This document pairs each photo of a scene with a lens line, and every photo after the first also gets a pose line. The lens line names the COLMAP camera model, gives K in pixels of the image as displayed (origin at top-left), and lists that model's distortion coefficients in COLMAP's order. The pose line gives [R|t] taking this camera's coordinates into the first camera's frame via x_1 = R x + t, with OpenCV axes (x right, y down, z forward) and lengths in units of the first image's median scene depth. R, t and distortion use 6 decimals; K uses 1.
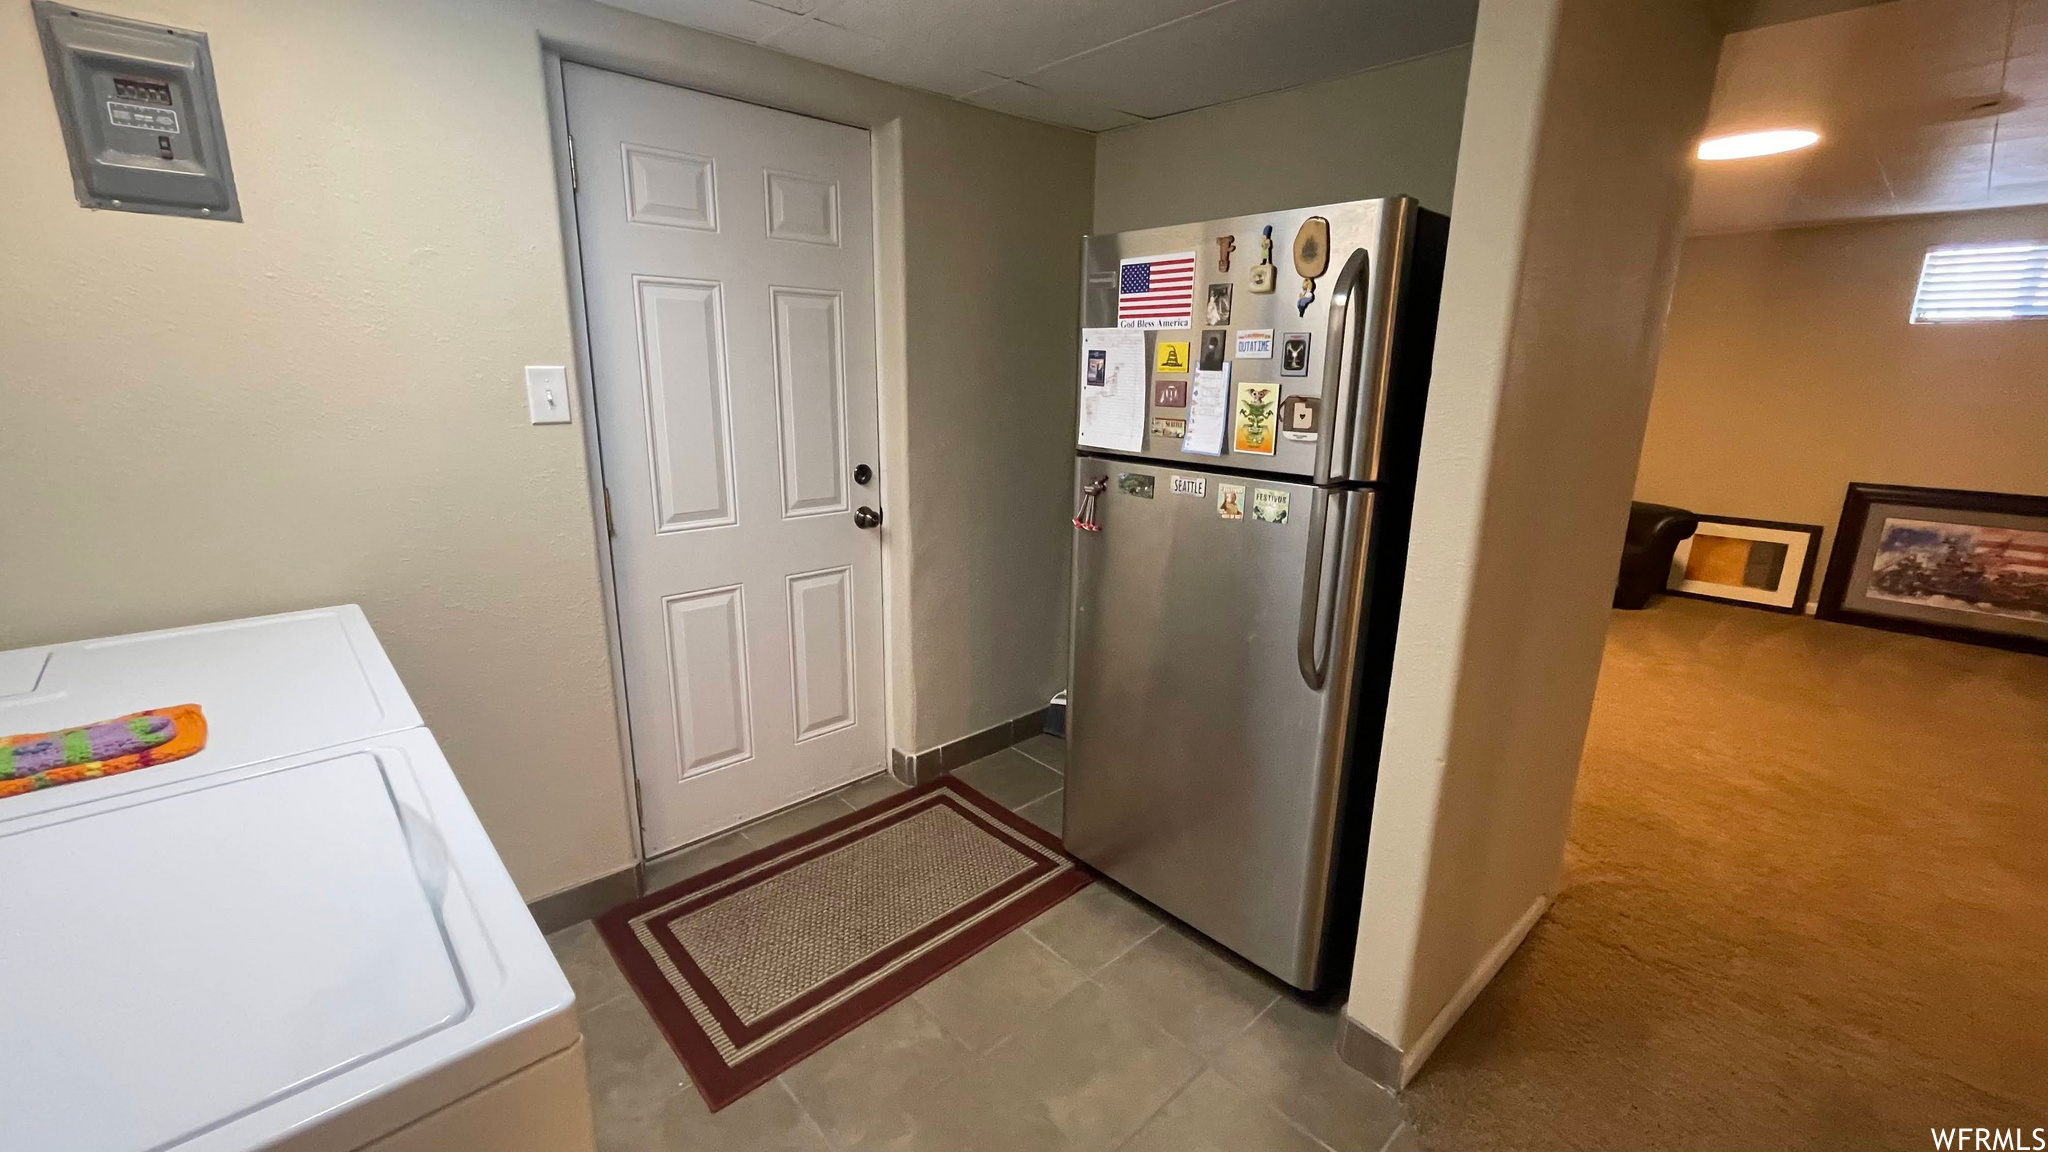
lens RADIAL K [[839.9, 0, 1028.7], [0, 839.9, 569.7], [0, 0, 1]] dist [-0.003256, -0.000075]
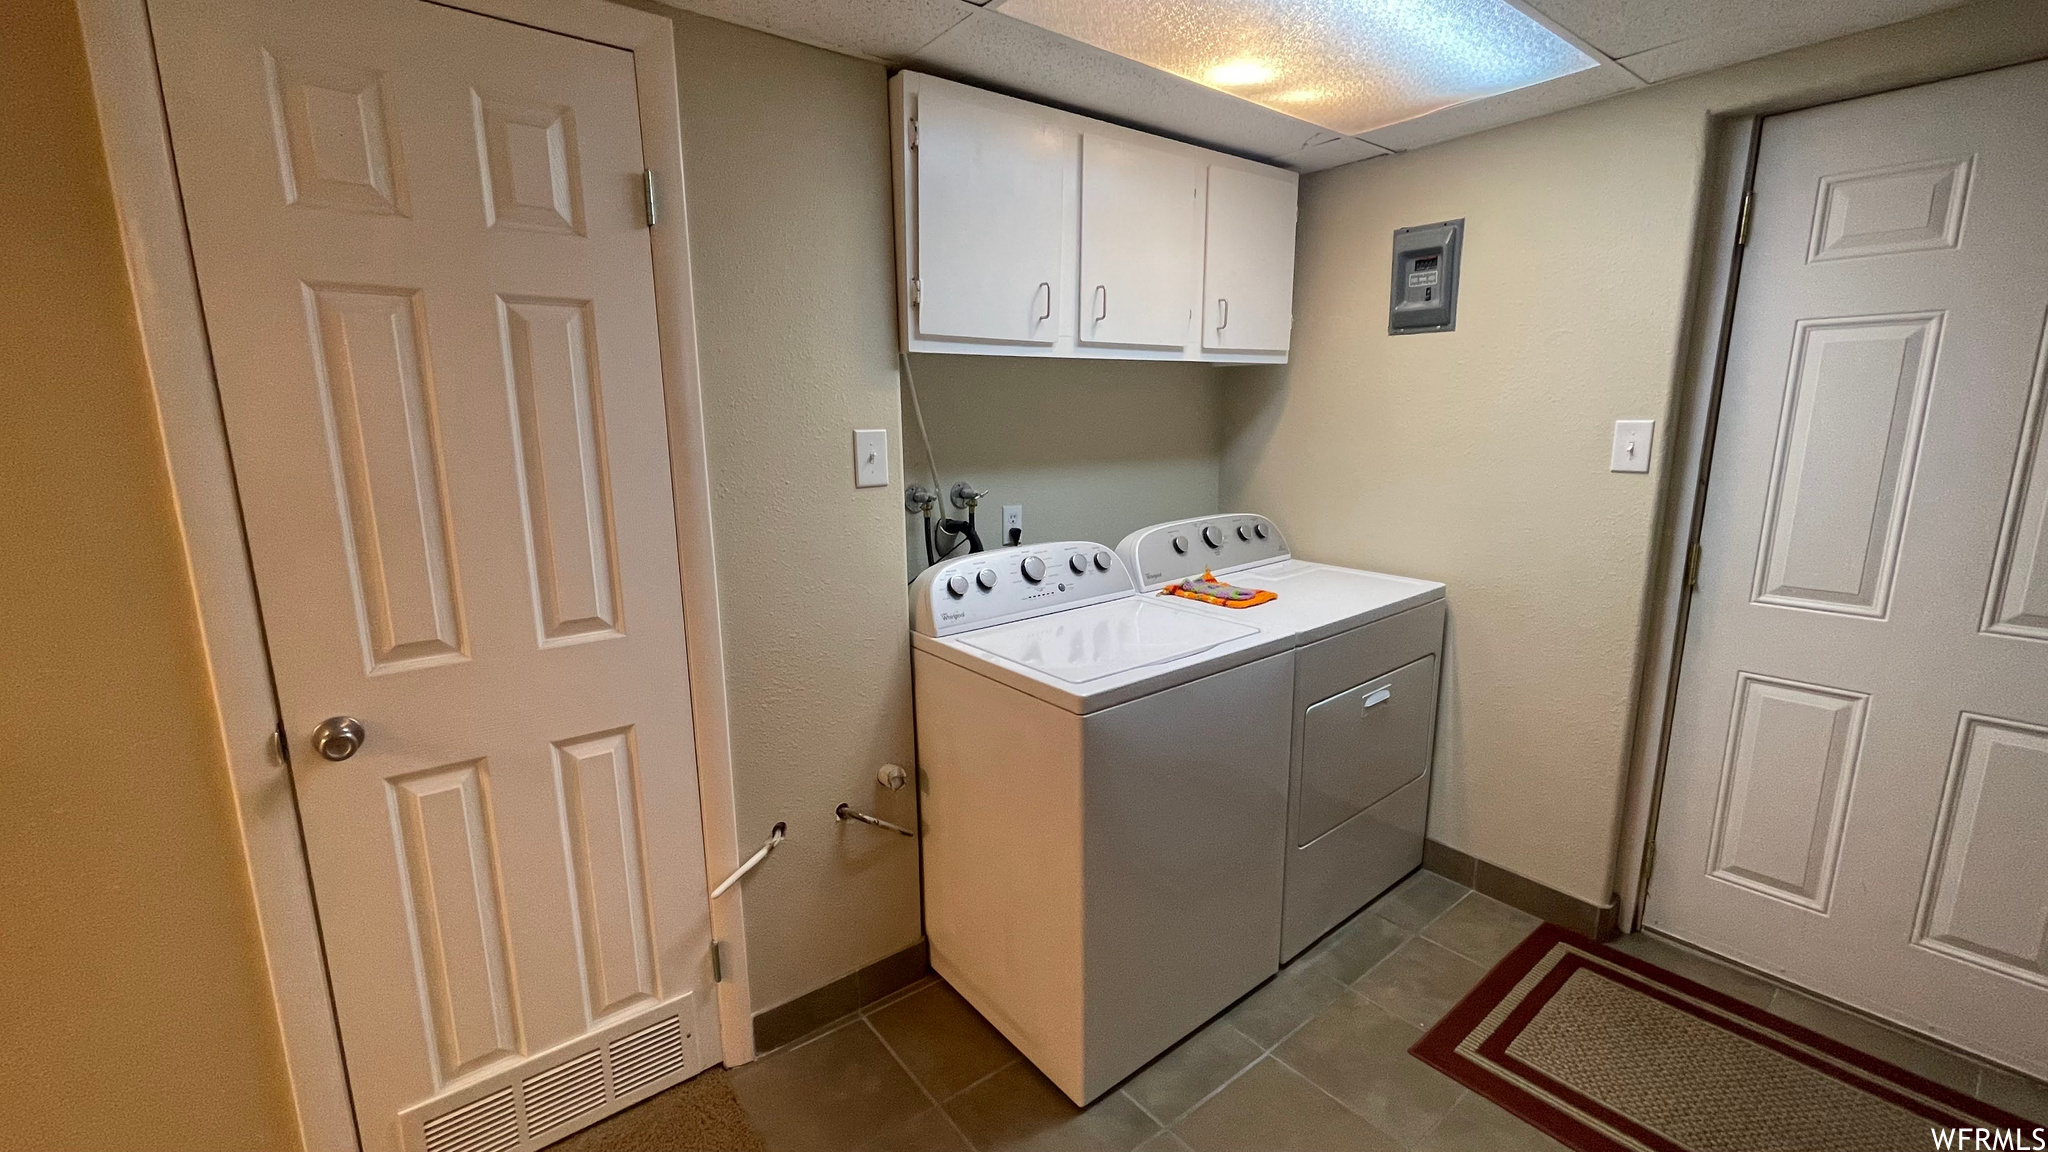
lens RADIAL K [[839.9, 0, 1038.3], [0, 839.9, 578.6], [0, 0, 1]] dist [-0.003256, -0.000075]
pose [[-0.076555, 0.172623, -0.982008, 0.612352], [-0.233077, 0.954513, 0.185960, -0.067433], [0.969440, 0.243119, -0.032838, 0.335496]]
